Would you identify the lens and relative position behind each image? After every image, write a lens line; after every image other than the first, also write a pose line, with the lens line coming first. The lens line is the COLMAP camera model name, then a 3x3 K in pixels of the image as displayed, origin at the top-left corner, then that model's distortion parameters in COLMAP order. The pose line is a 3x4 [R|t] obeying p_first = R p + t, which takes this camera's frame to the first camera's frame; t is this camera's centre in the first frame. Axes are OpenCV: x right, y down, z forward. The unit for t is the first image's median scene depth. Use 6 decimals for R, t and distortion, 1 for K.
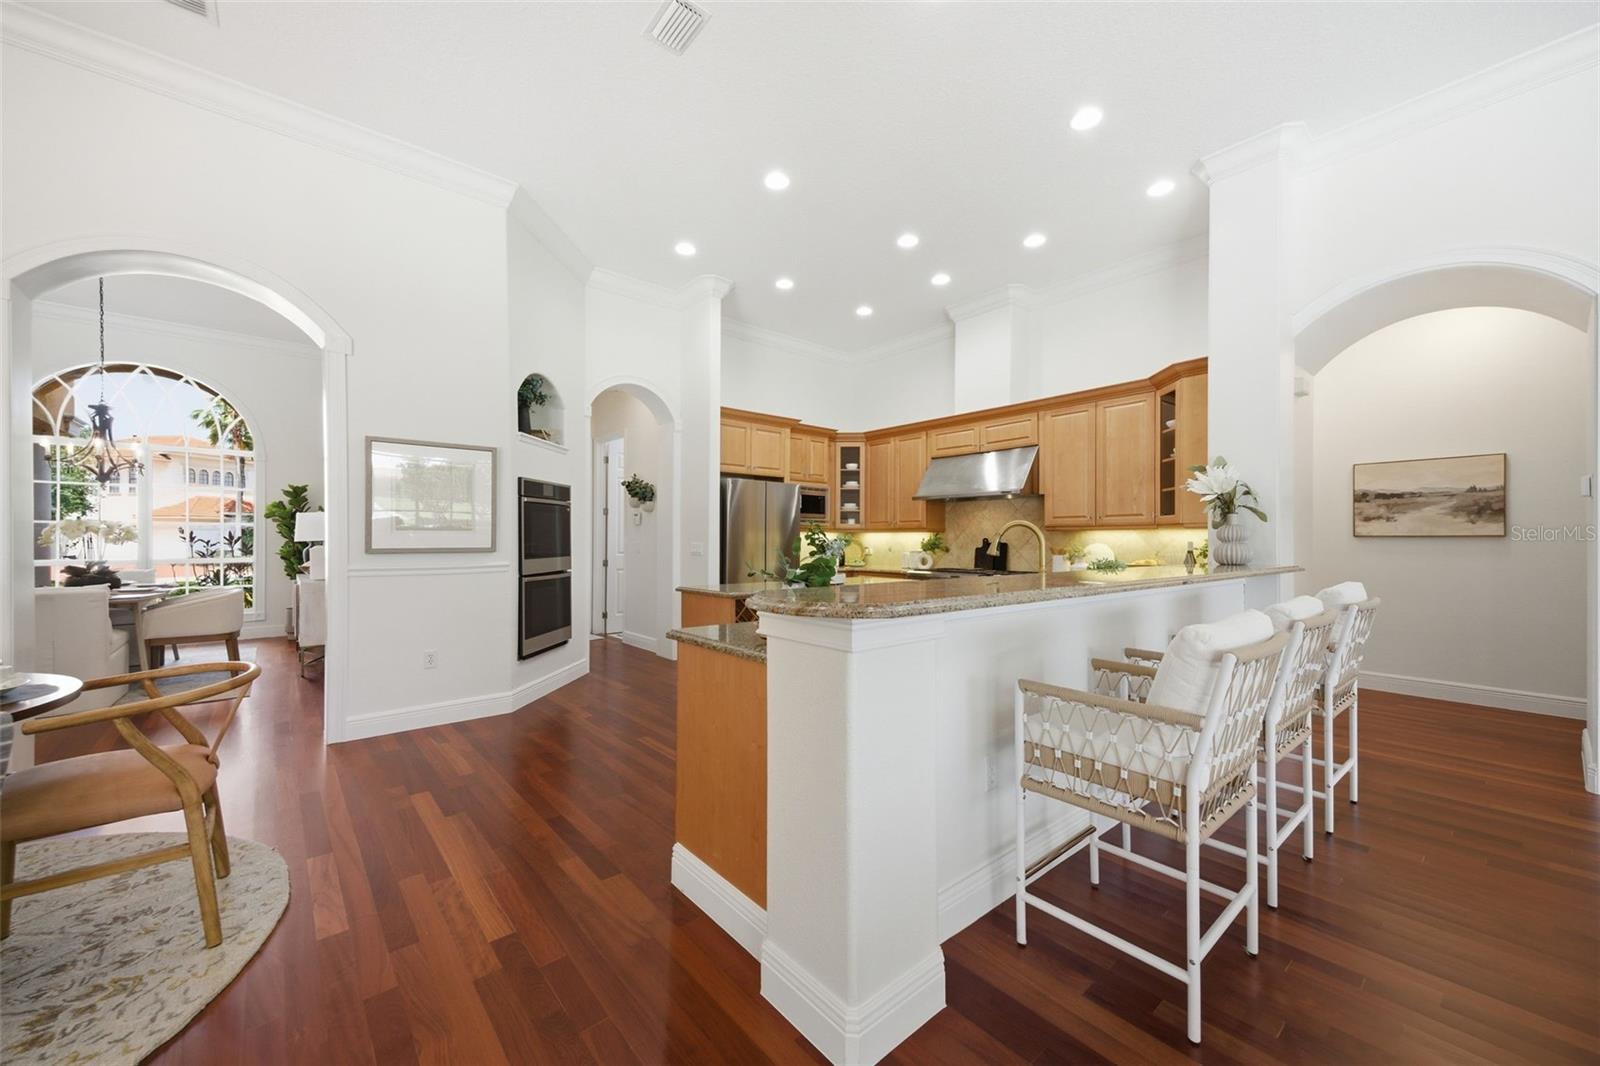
lens RADIAL K [[607.3, 0, 791.8], [0, 607.3, 532.5], [0, 0, 1]] dist [0.041012, -0.000333]
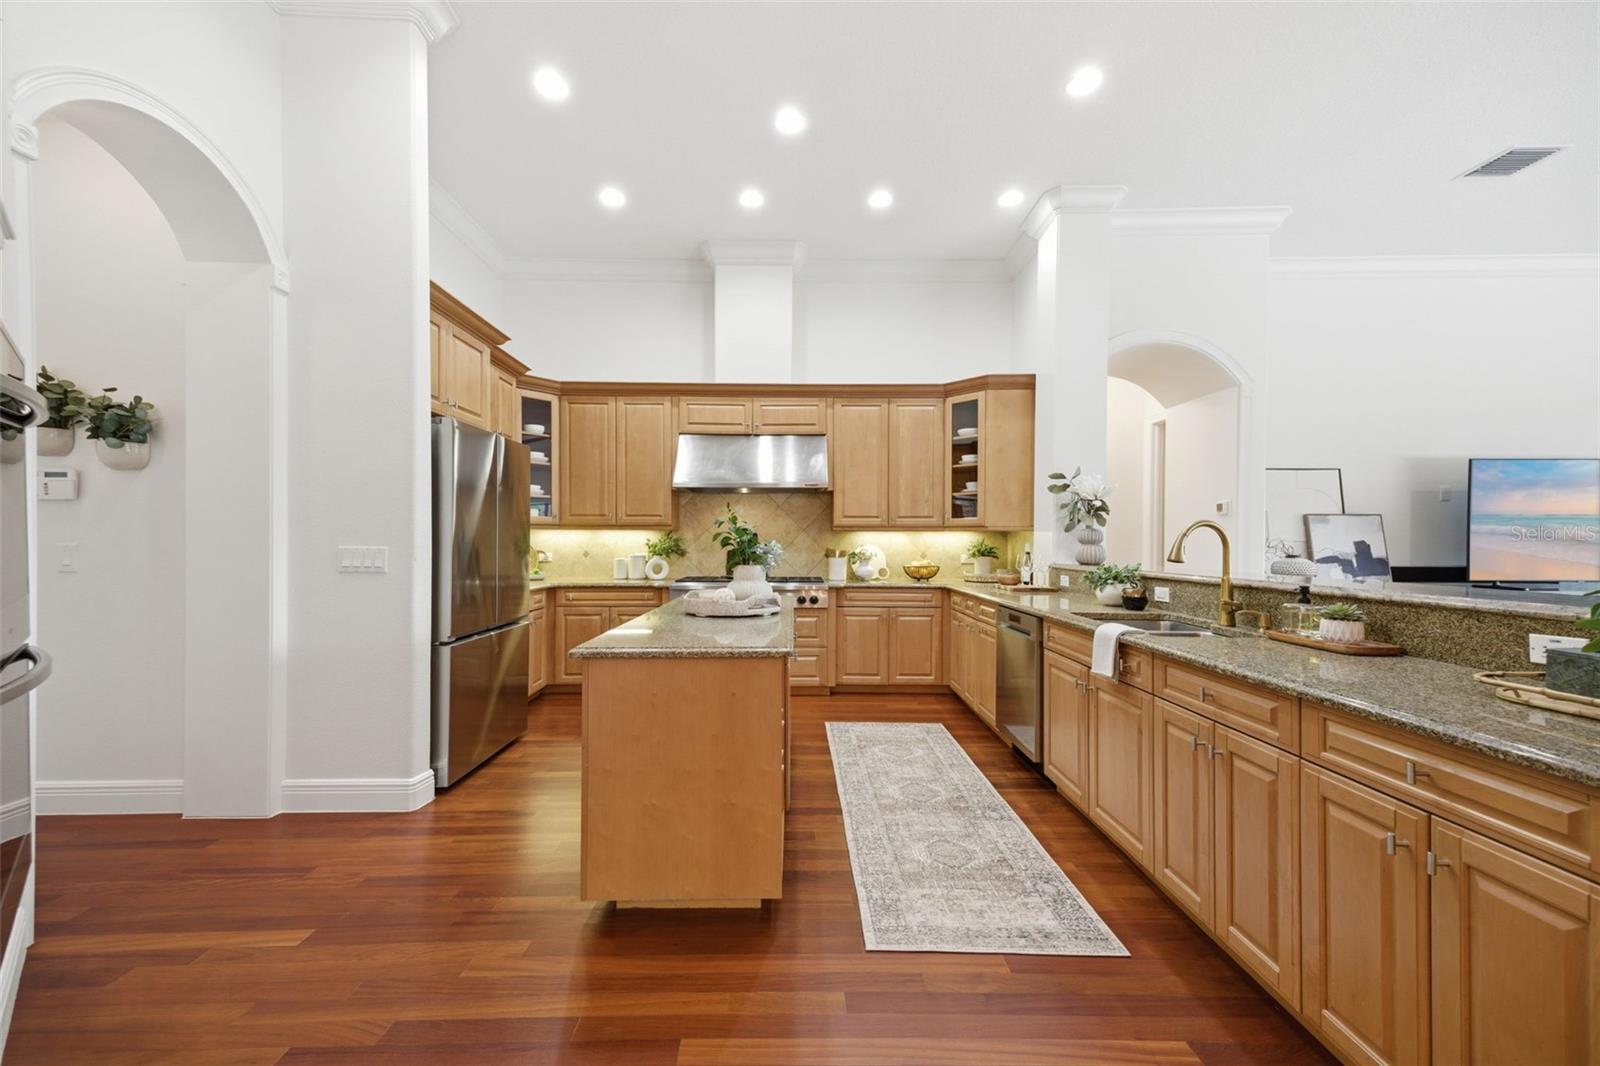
lens RADIAL K [[626.1, 0, 794.6], [0, 626.1, 541.3], [0, 0, 1]] dist [0.029288, -0.000198]
pose [[0.632972, 0.001441, 0.774173, -0.353002], [-0.012613, 0.999885, 0.008452, 0.005456], [-0.774072, -0.015115, 0.632917, 0.477122]]
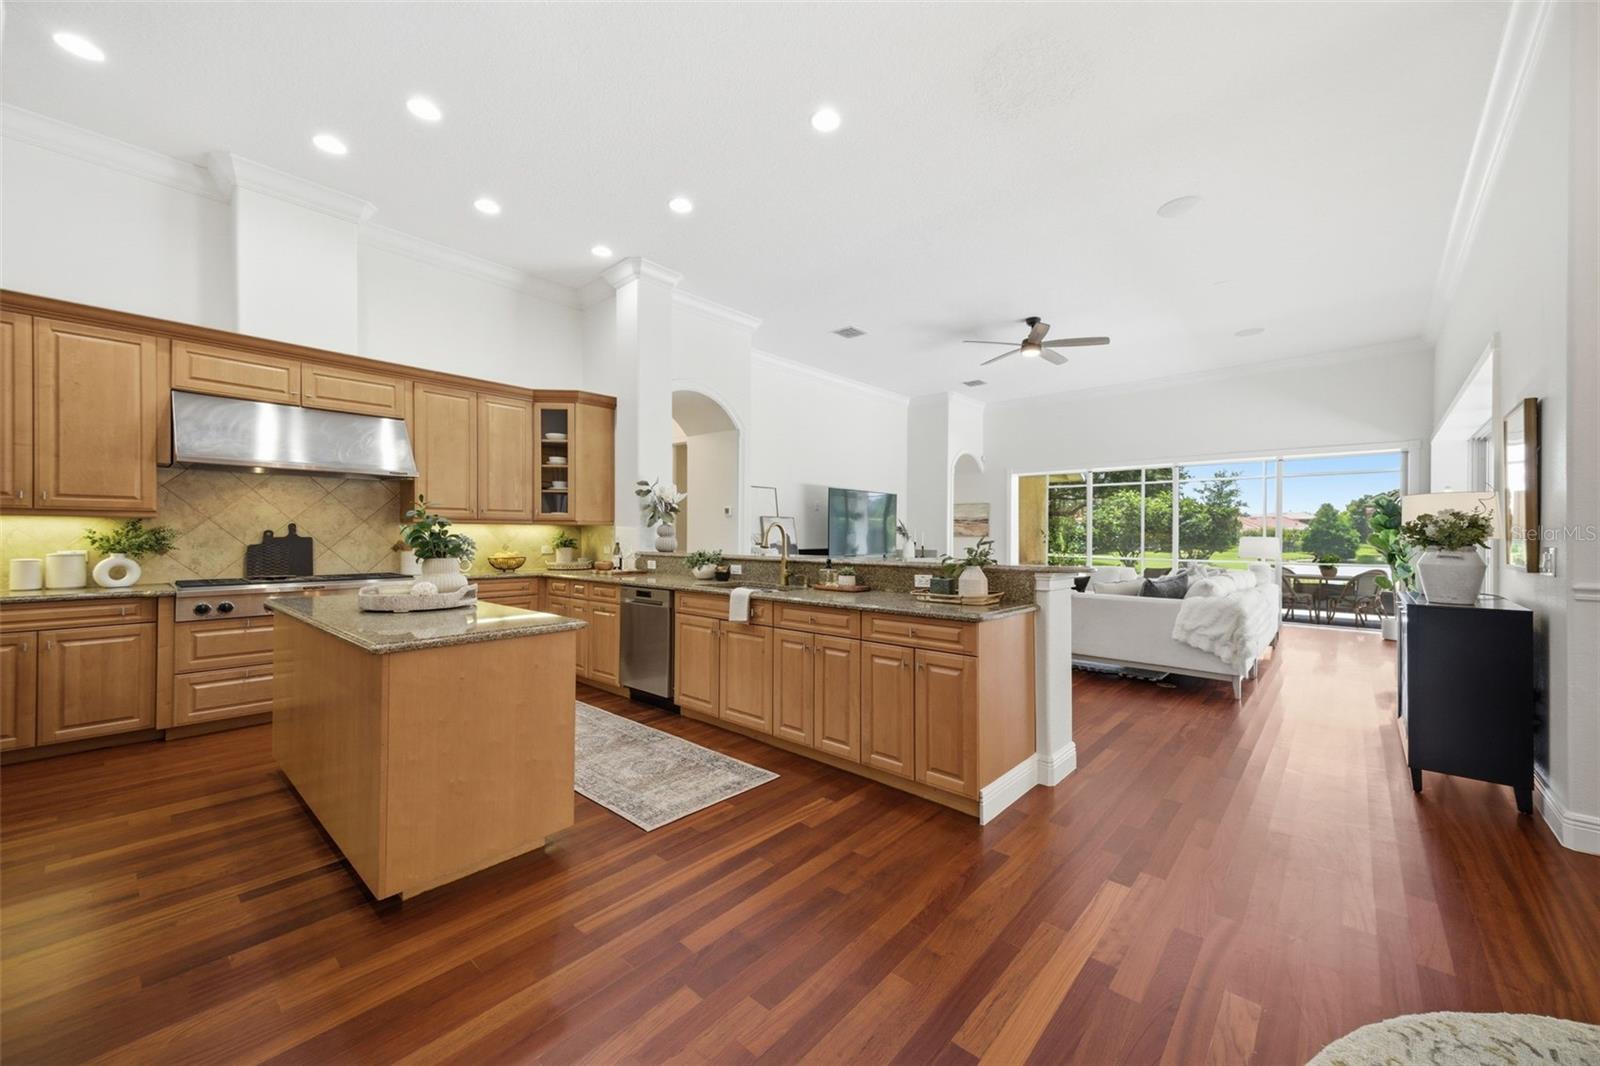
lens RADIAL K [[607.3, 0, 791.8], [0, 607.3, 532.5], [0, 0, 1]] dist [0.041012, -0.000333]
pose [[-0.140711, 0.002029, 0.990049, -0.534046], [-0.017511, 0.999836, -0.004538, 0.005640], [-0.989896, -0.017975, -0.140652, 0.623673]]
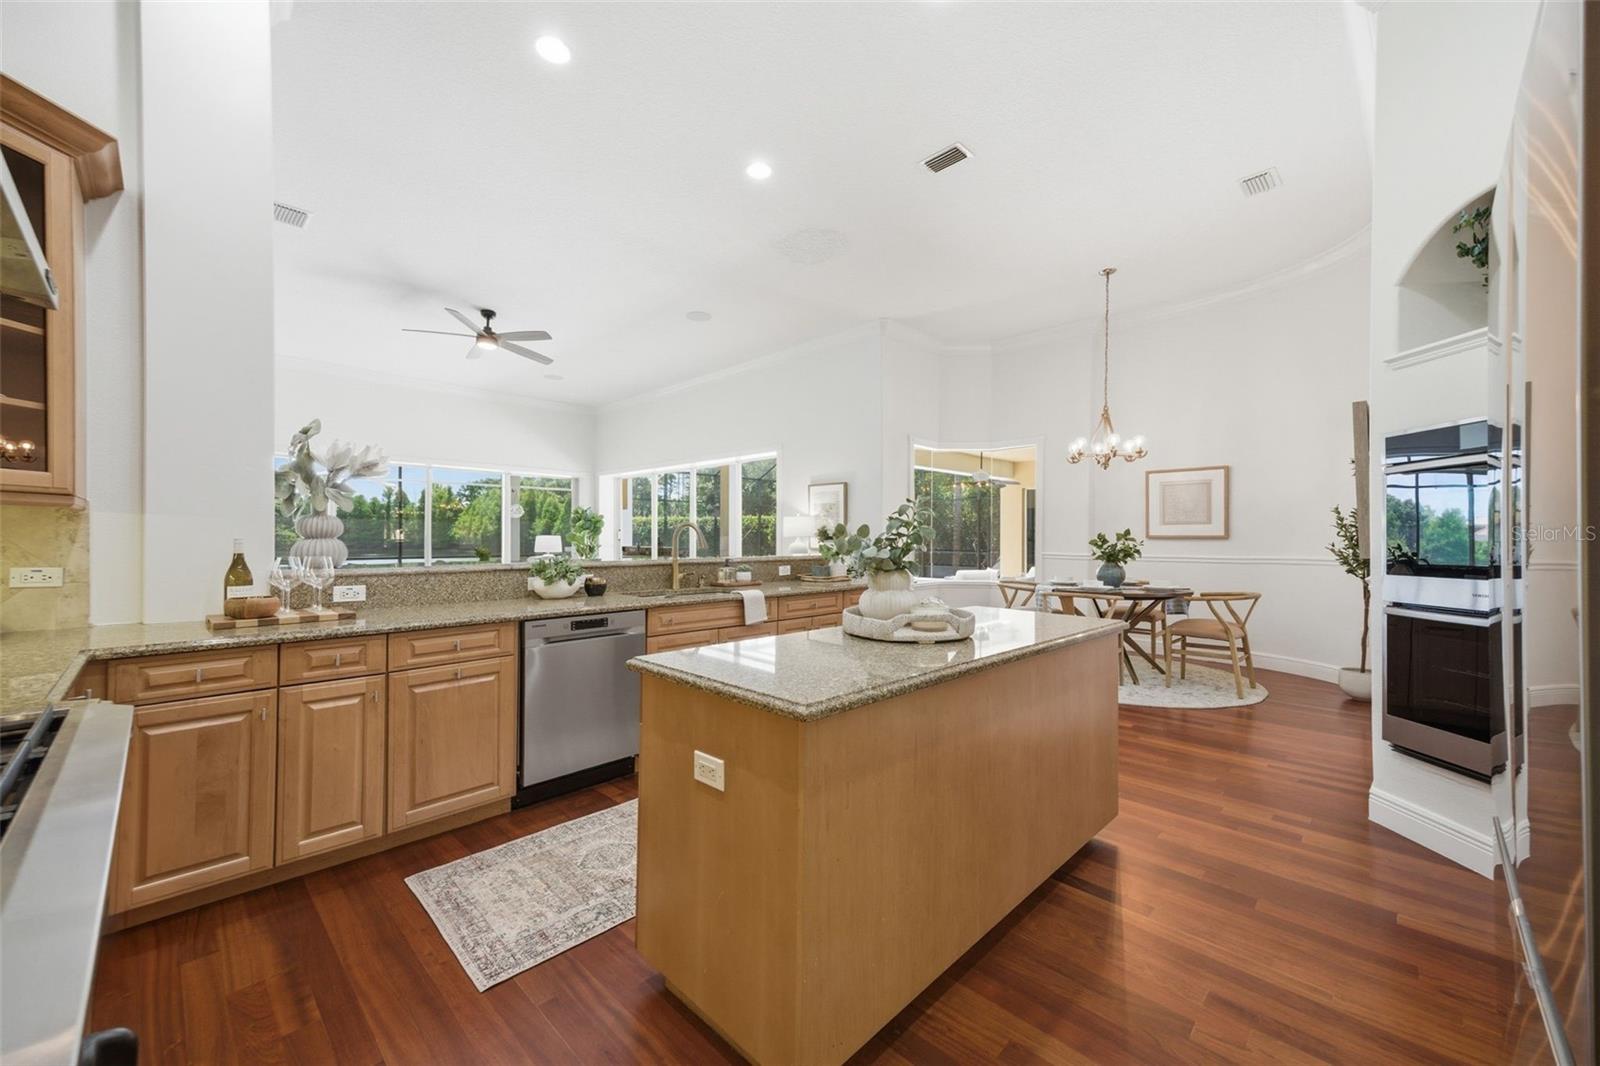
lens RADIAL K [[626.1, 0, 794.6], [0, 626.1, 541.3], [0, 0, 1]] dist [0.029288, -0.000198]
pose [[-0.995895, -0.004109, -0.090424, 0.137289], [-0.003641, 0.999979, -0.005338, 0.015238], [0.090444, -0.004987, -0.995889, 1.251650]]
